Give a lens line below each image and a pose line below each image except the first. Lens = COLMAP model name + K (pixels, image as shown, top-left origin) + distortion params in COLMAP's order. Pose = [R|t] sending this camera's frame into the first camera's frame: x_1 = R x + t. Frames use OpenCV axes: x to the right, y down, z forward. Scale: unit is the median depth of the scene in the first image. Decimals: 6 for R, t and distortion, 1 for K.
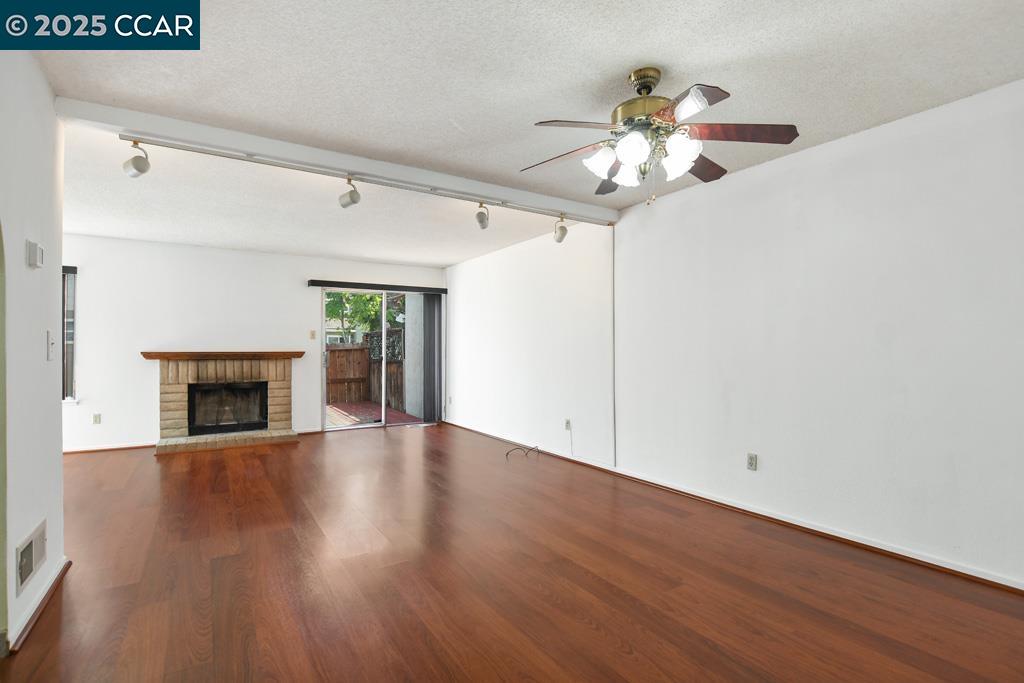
lens RADIAL K [[483.8, 0, 512.4], [0, 483.8, 345.9], [0, 0, 1]] dist [-0.025378, -0.000643]
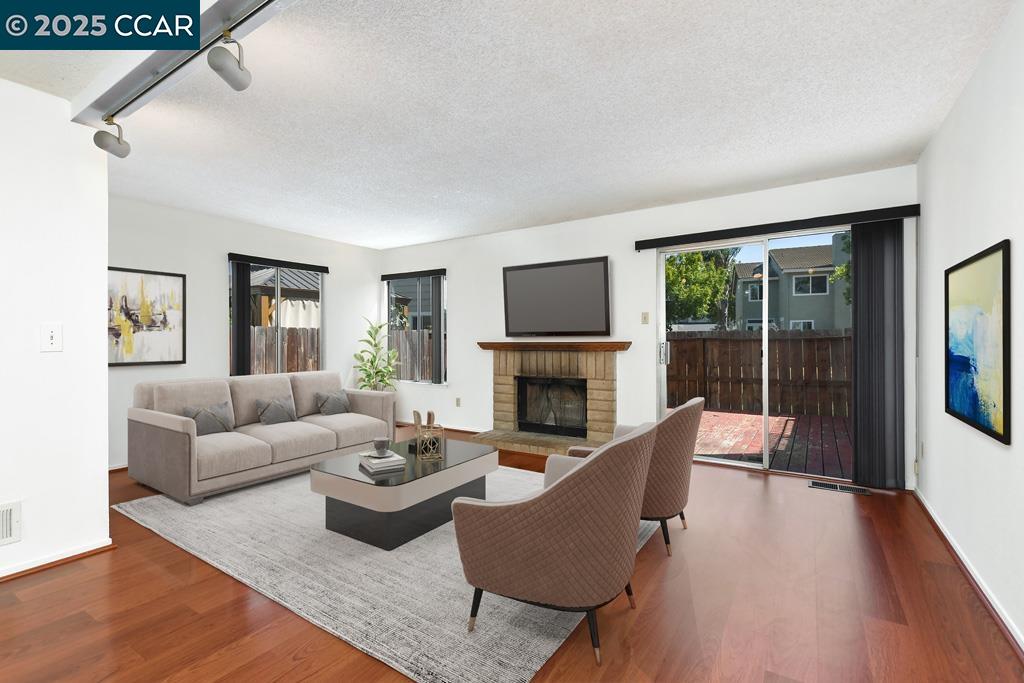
lens RADIAL K [[455.3, 0, 508.2], [0, 455.3, 336.8], [0, 0, 1]] dist [0.002237, 0.000108]
pose [[0.398880, -0.007926, -0.916969, 0.132162], [0.011402, 0.999928, -0.003683, 0.005312], [0.916932, -0.008986, 0.398942, 0.593070]]
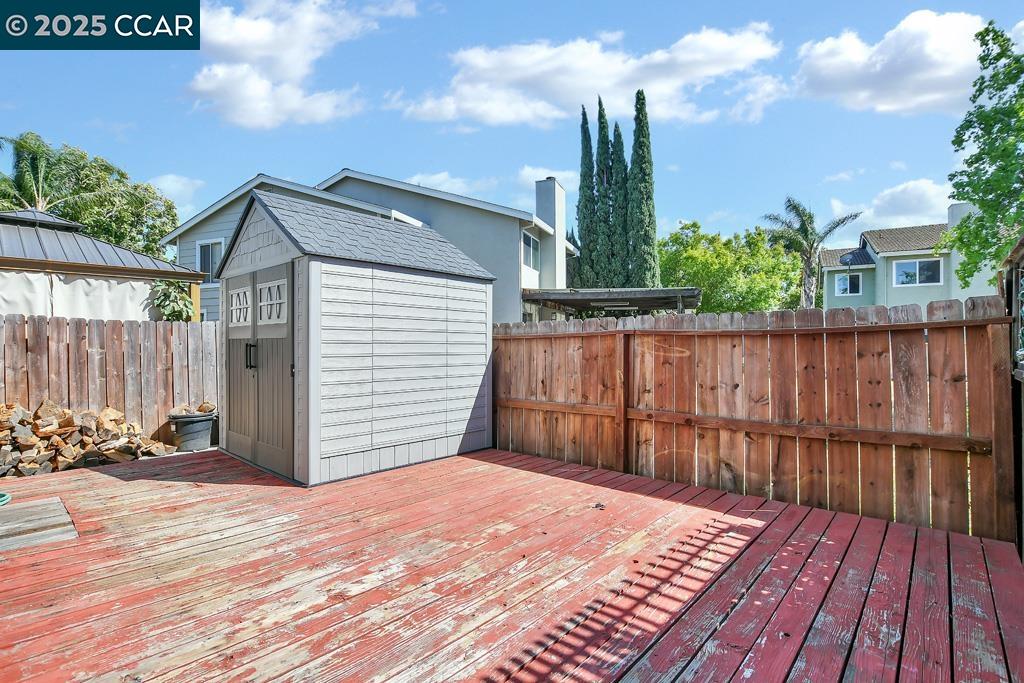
lens RADIAL K [[483.8, 0, 511.2], [0, 483.8, 337.9], [0, 0, 1]] dist [-0.025378, -0.000643]
pose [[0.267666, -0.013359, -0.963419, -0.273674], [0.003794, 0.999911, -0.012811, 0.031474], [0.963504, -0.000226, 0.267693, 1.379196]]
